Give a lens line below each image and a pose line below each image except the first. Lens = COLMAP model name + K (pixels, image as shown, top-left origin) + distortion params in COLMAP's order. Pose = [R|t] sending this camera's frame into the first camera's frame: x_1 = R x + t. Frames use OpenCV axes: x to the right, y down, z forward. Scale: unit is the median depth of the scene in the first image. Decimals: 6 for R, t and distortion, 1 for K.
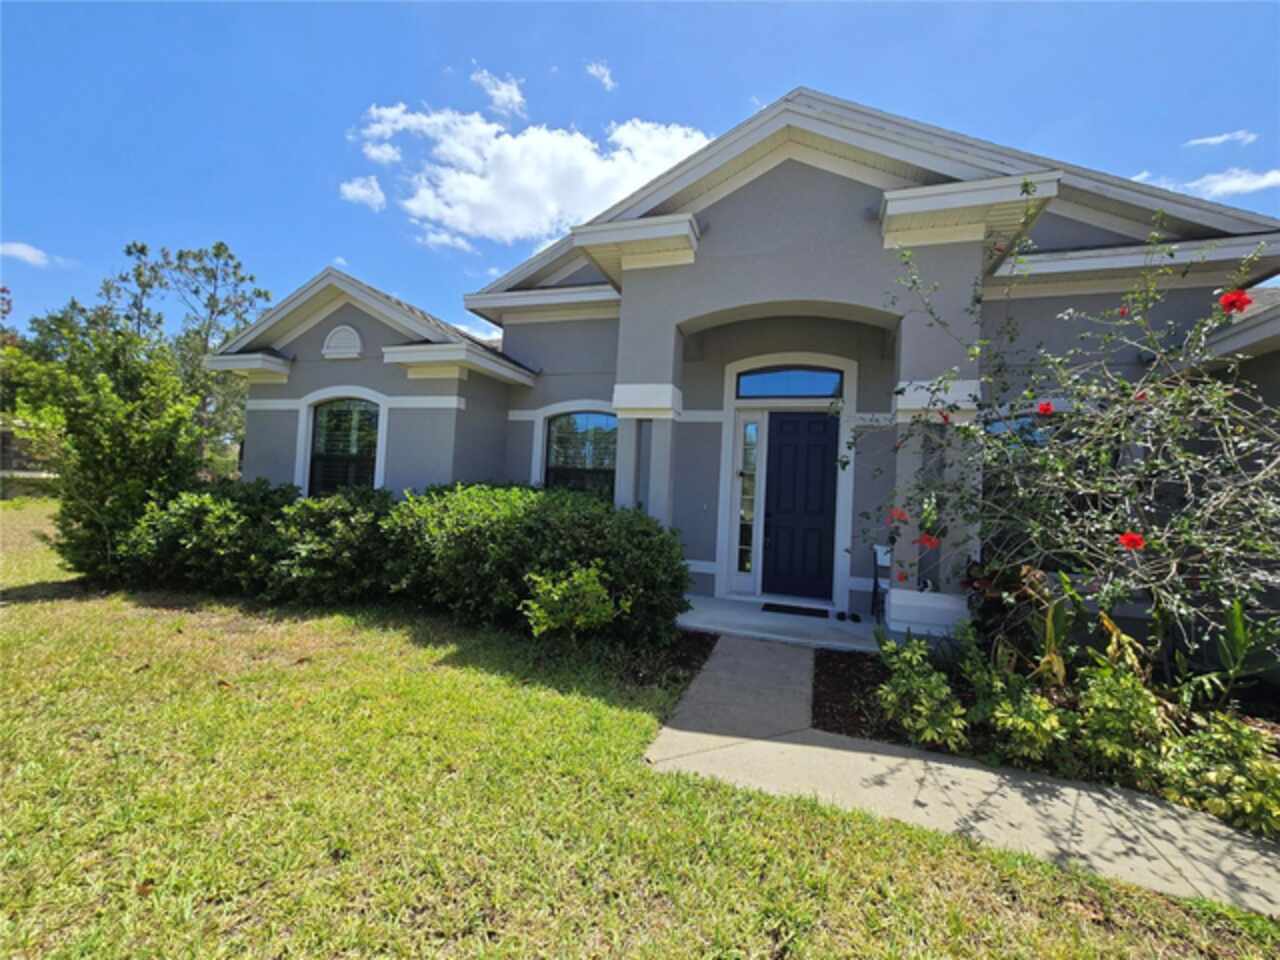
lens RADIAL K [[522.0, 0, 643.9], [0, 522.0, 473.7], [0, 0, 1]] dist [-0.005046, 0.002015]
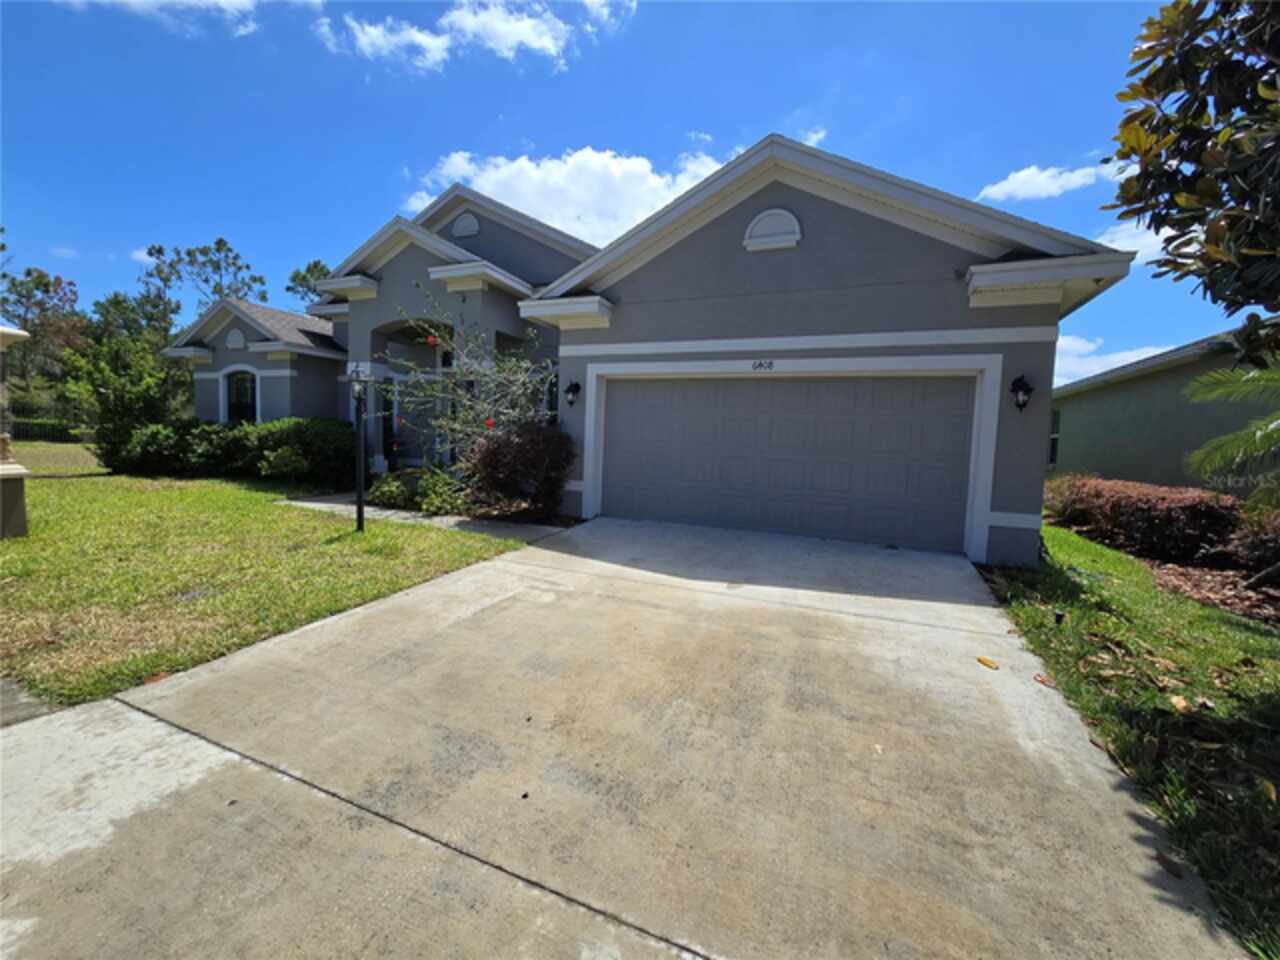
lens RADIAL K [[522.0, 0, 640.3], [0, 522.0, 472.4], [0, 0, 1]] dist [-0.005046, 0.002015]
pose [[0.996473, -0.009866, -0.083335, 1.469457], [0.017397, 0.995778, 0.090132, 0.095476], [0.082094, -0.091264, 0.992437, -1.062964]]
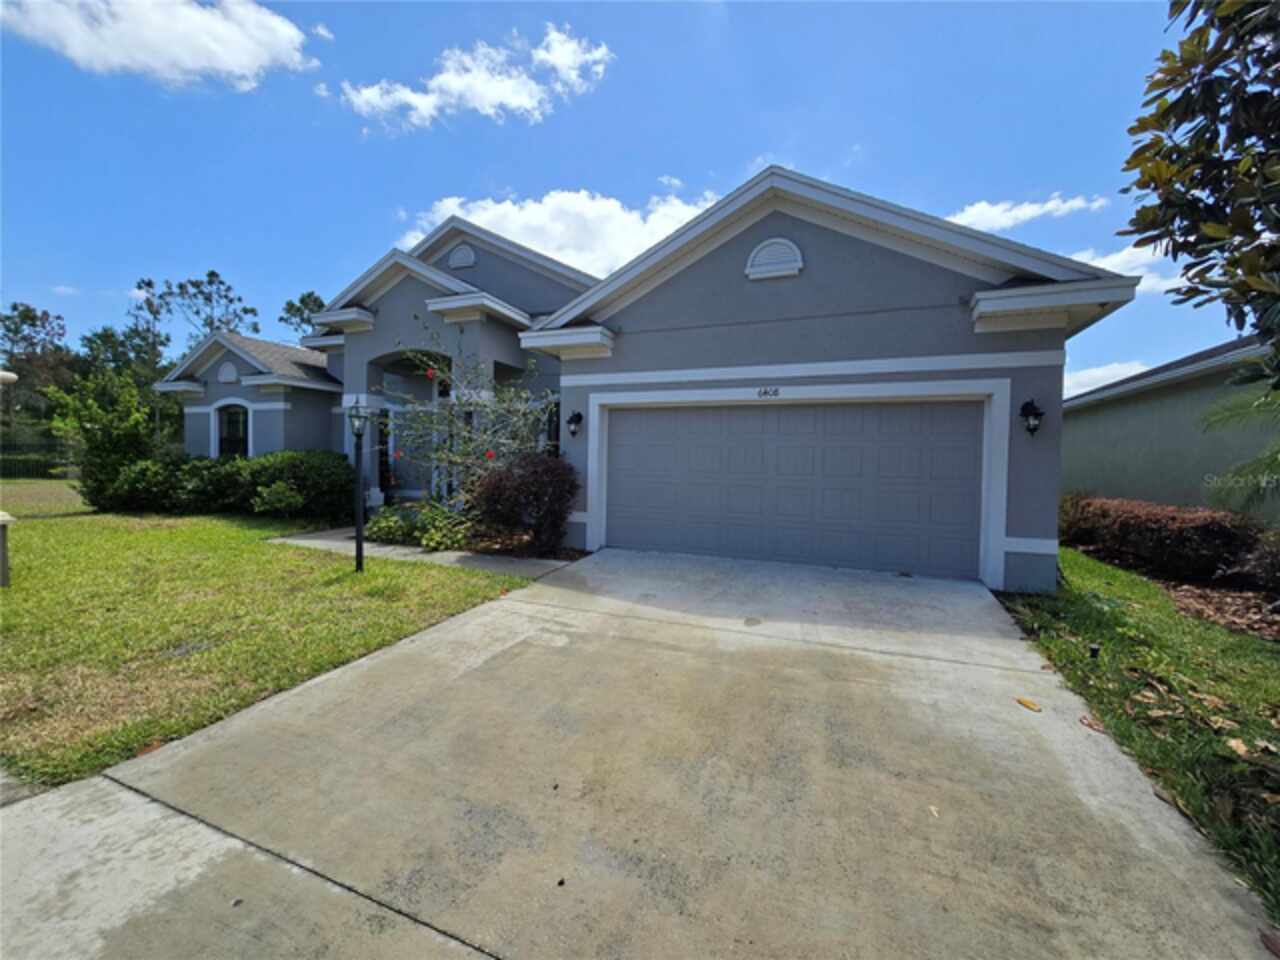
lens RADIAL K [[522.0, 0, 640.6], [0, 522.0, 473.9], [0, 0, 1]] dist [-0.005046, 0.002015]
pose [[0.997132, -0.033523, -0.067860, 1.430138], [0.037062, 0.997980, 0.051590, 0.071720], [0.065993, -0.053957, 0.996360, -1.036659]]
